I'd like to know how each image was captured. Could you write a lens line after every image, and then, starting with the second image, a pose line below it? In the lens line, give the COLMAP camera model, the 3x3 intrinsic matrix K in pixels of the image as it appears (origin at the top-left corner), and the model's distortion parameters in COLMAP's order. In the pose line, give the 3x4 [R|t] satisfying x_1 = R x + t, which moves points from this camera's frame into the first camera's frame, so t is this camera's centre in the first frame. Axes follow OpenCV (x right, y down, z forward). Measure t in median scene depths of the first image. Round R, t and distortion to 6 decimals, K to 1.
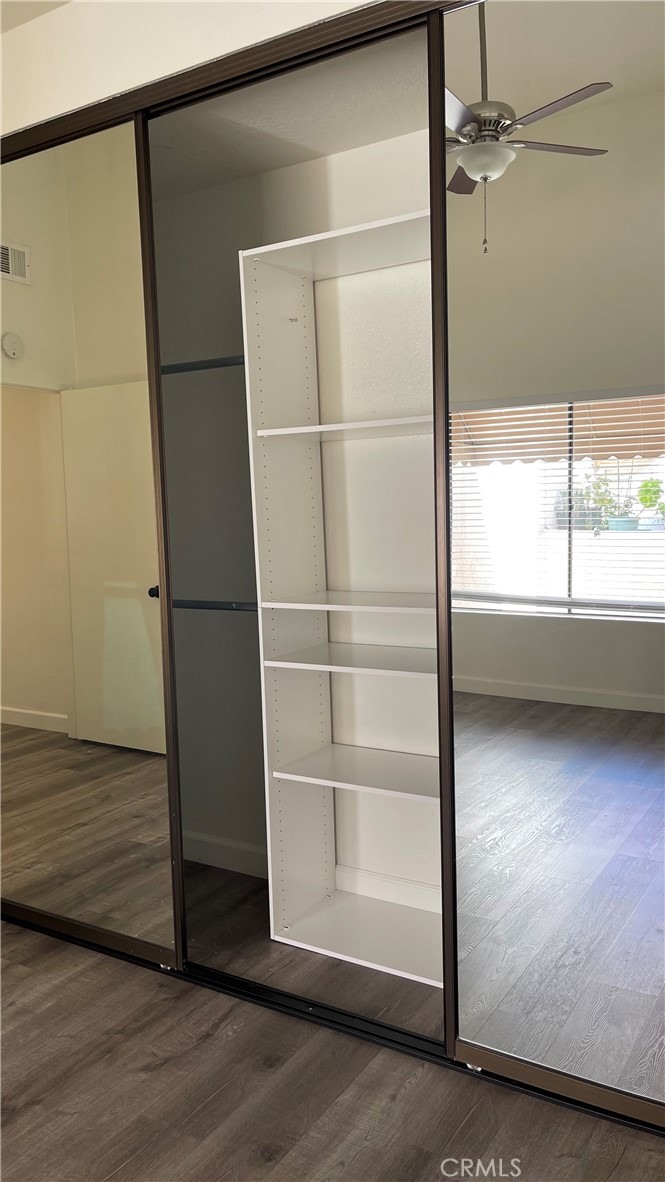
lens RADIAL K [[899.6, 0, 331.3], [0, 899.6, 596.6], [0, 0, 1]] dist [0.060727, -0.086181]
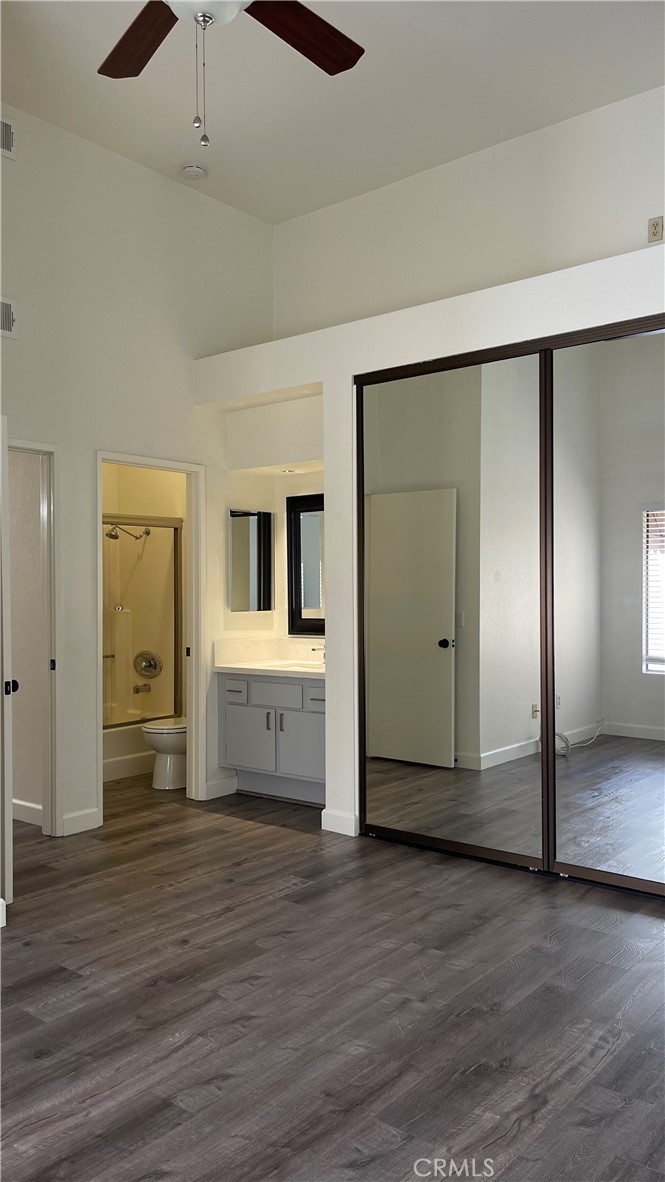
lens RADIAL K [[899.6, 0, 331.3], [0, 899.6, 596.6], [0, 0, 1]] dist [0.060727, -0.086181]
pose [[0.992641, 0.018404, -0.119687, -0.160221], [-0.029658, 0.995230, -0.092938, 0.044067], [0.117405, 0.095803, 0.988452, -0.287339]]
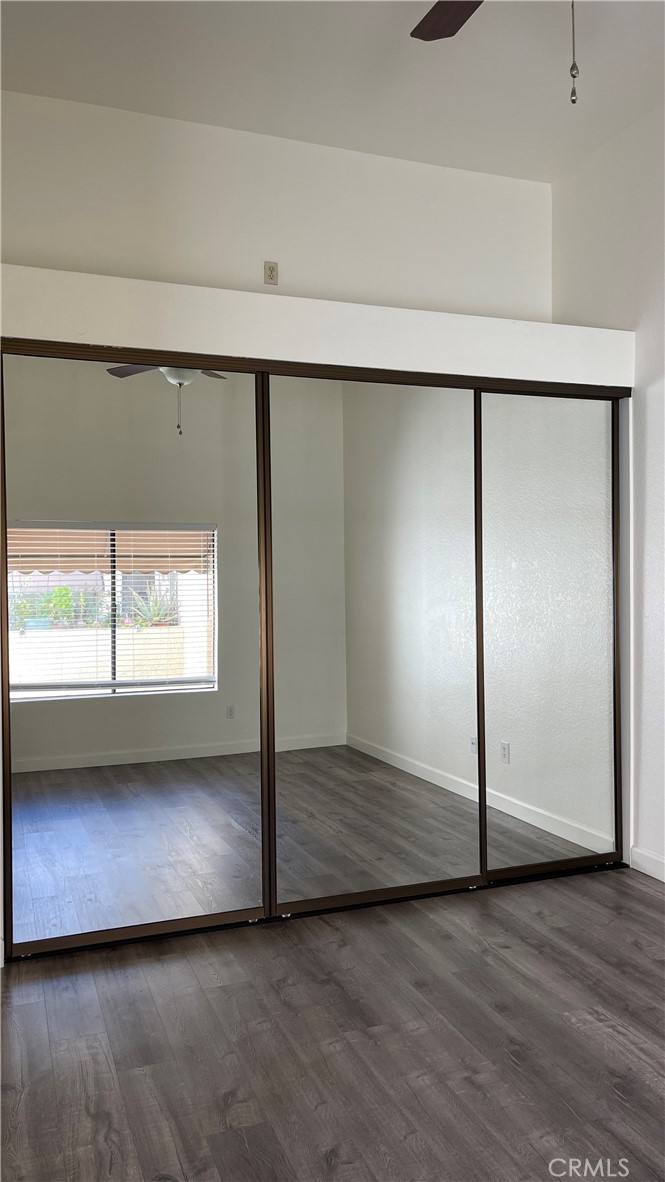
lens RADIAL K [[899.6, 0, 331.3], [0, 899.6, 596.6], [0, 0, 1]] dist [0.060727, -0.086181]
pose [[0.598821, 0.007506, 0.800848, -0.587169], [0.084400, 0.993797, -0.072423, 0.001800], [-0.796423, 0.110960, 0.594473, -0.013469]]
